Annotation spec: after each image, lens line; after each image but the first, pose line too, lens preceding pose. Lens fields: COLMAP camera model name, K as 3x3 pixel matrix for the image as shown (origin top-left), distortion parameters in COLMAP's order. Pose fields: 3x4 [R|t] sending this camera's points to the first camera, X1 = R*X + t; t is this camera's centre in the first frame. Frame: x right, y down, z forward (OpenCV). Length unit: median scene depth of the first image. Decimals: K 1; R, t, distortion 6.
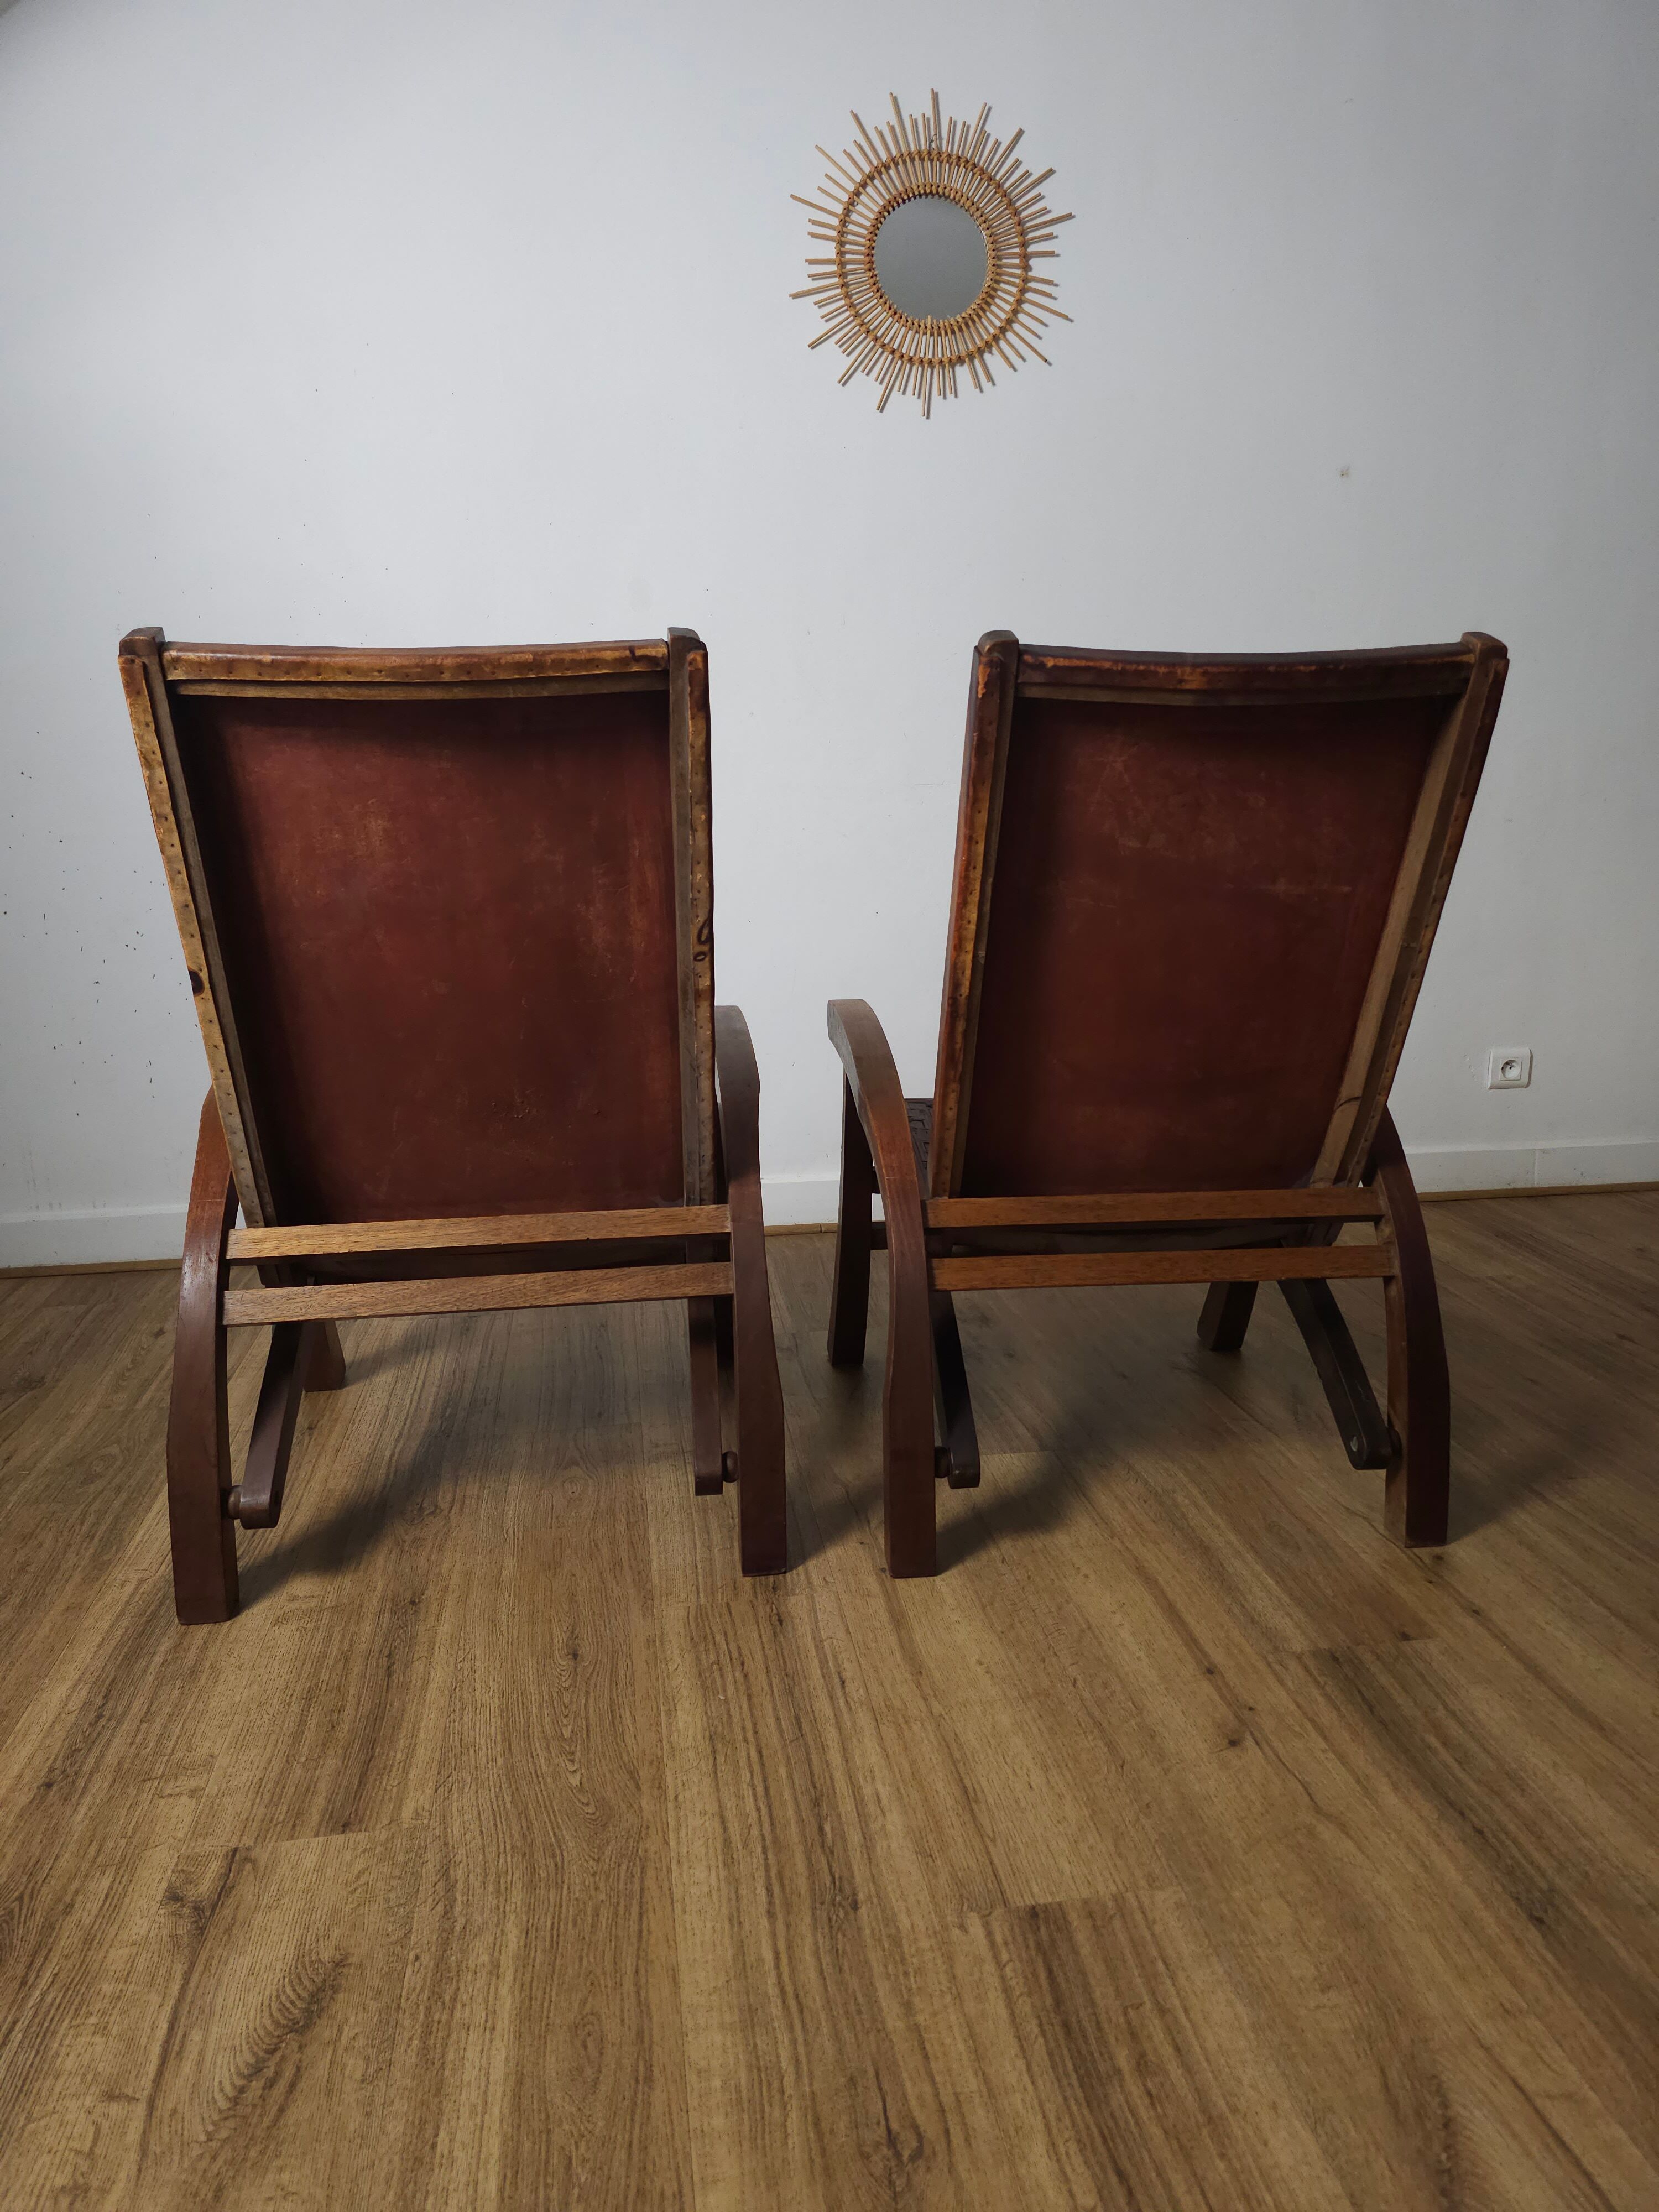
lens RADIAL K [[1496.8, 0, 844.4], [0, 1496.8, 1093.1], [0, 0, 1]] dist [0.048112, -0.040311]
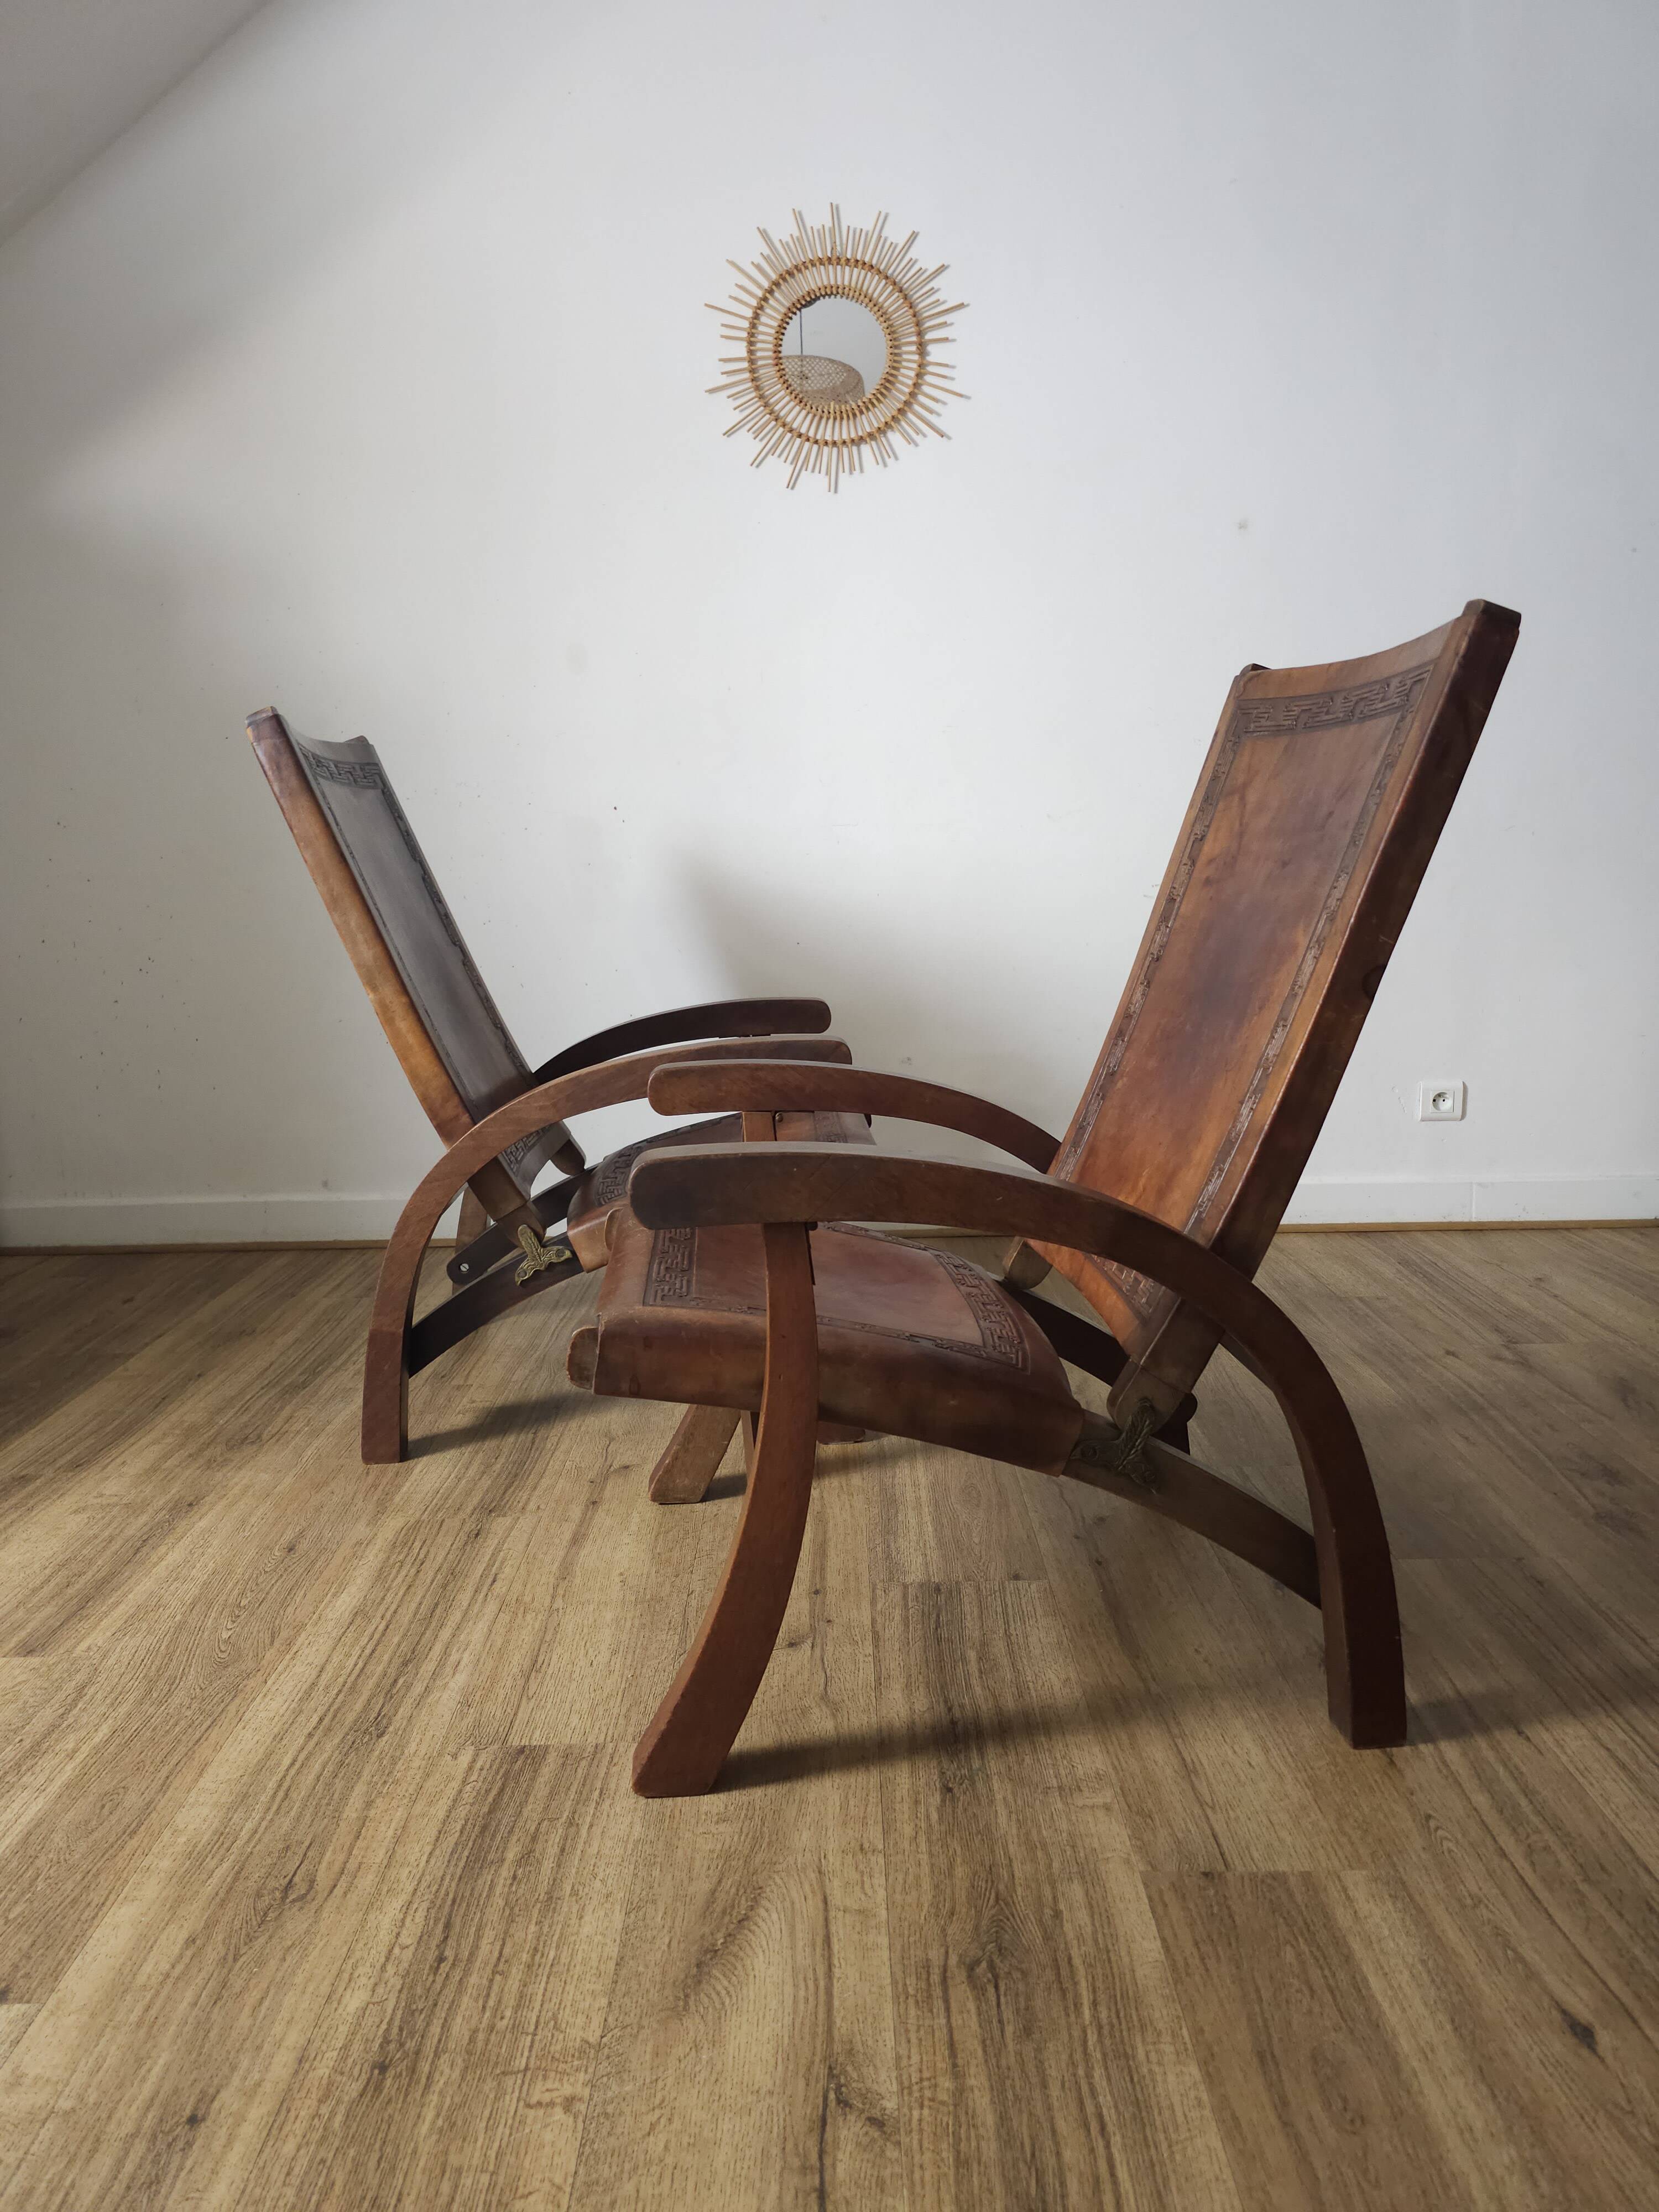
lens RADIAL K [[1496.8, 0, 846.4], [0, 1496.8, 1092.8], [0, 0, 1]] dist [0.048112, -0.040311]
pose [[0.987910, 0.013759, -0.154415, 0.454592], [-0.020911, 0.998777, -0.044792, 0.069633], [0.153610, 0.047479, 0.986990, -0.110649]]
